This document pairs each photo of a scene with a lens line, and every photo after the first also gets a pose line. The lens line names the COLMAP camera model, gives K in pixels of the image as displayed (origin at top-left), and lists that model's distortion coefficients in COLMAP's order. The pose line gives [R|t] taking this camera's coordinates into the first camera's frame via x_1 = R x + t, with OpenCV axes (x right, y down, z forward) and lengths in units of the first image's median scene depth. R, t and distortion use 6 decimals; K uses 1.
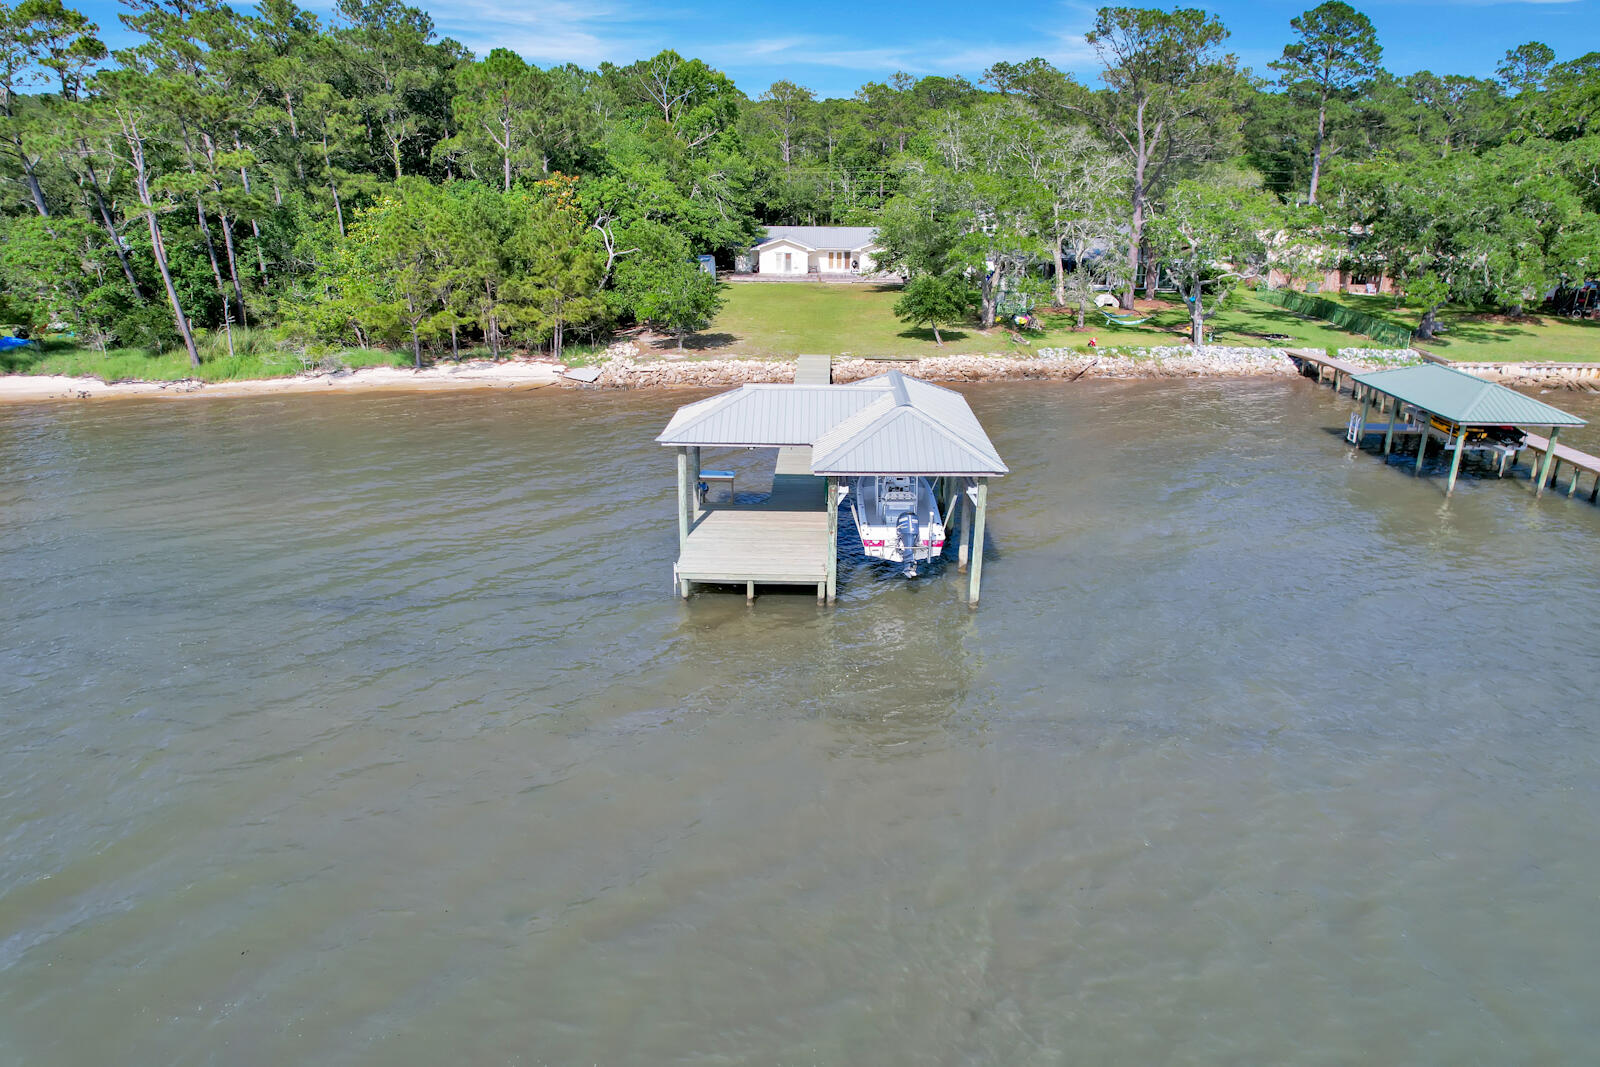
lens RADIAL K [[1006.2, 0, 800.9], [0, 1006.2, 525.6], [0, 0, 1]] dist [-0.002116, 0.016908]
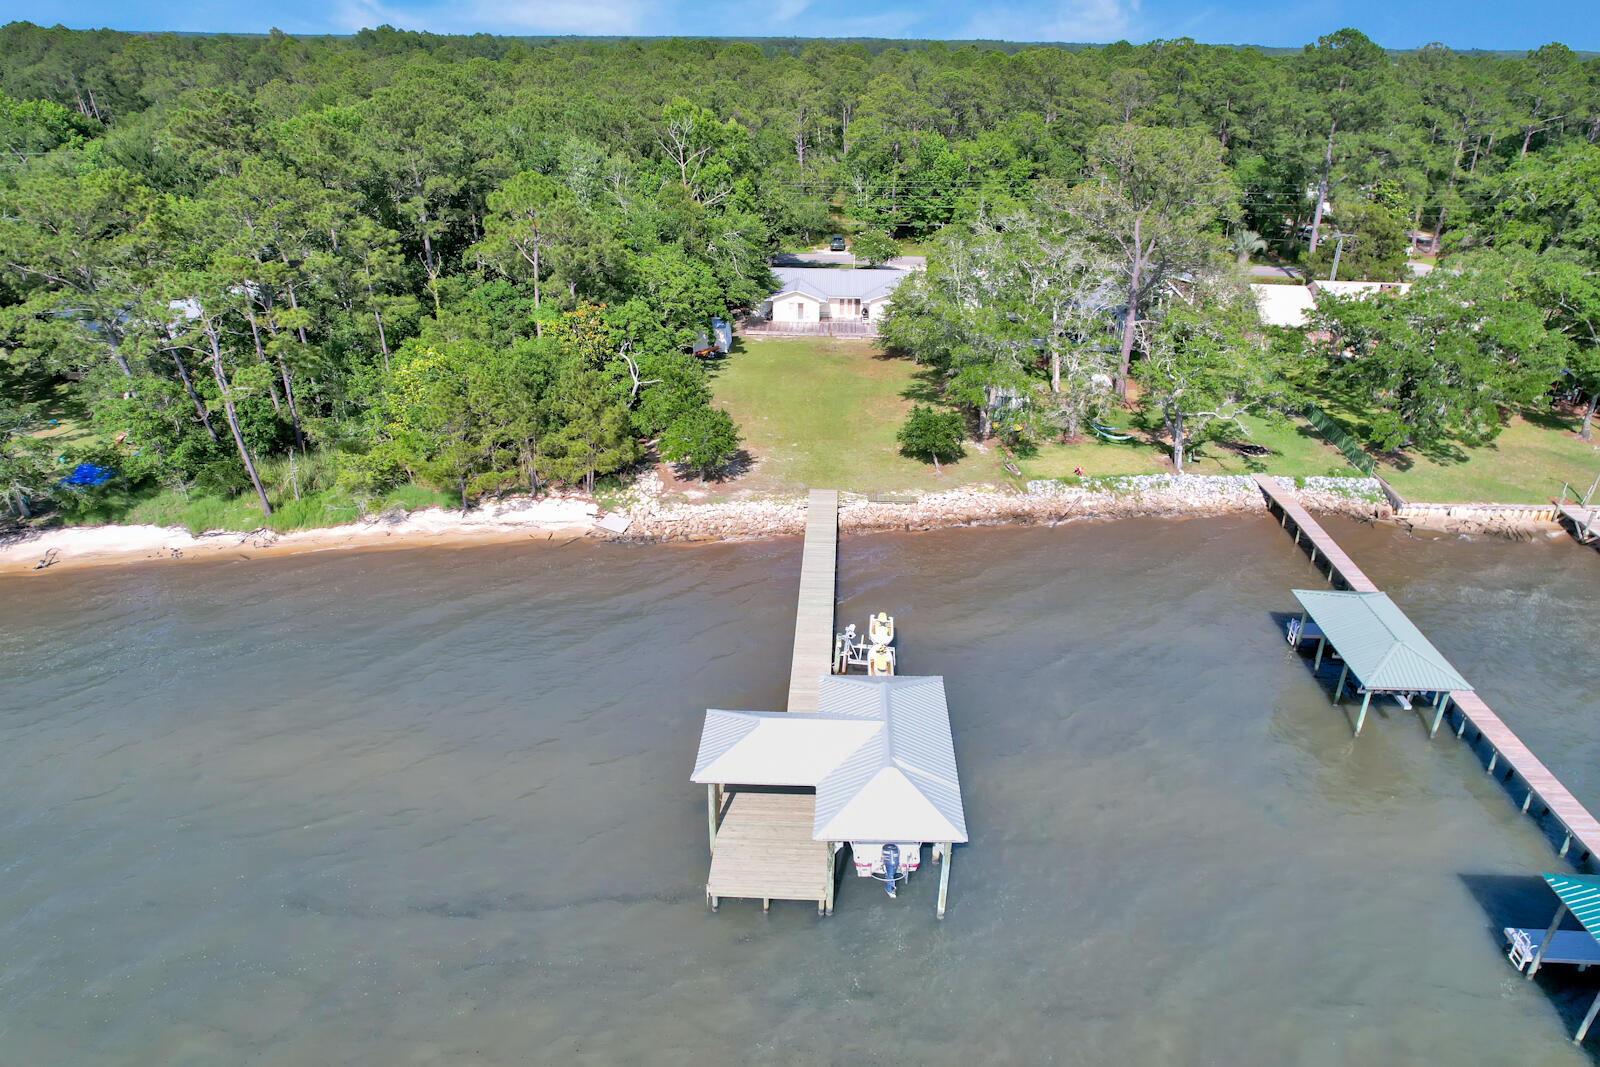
lens RADIAL K [[1006.2, 0, 802.4], [0, 1006.2, 539.5], [0, 0, 1]] dist [-0.002116, 0.016908]
pose [[0.999927, 0.006893, -0.009900, 0.002190], [-0.005825, 0.994551, 0.104091, -0.232922], [0.010564, -0.104026, 0.994519, -0.097921]]
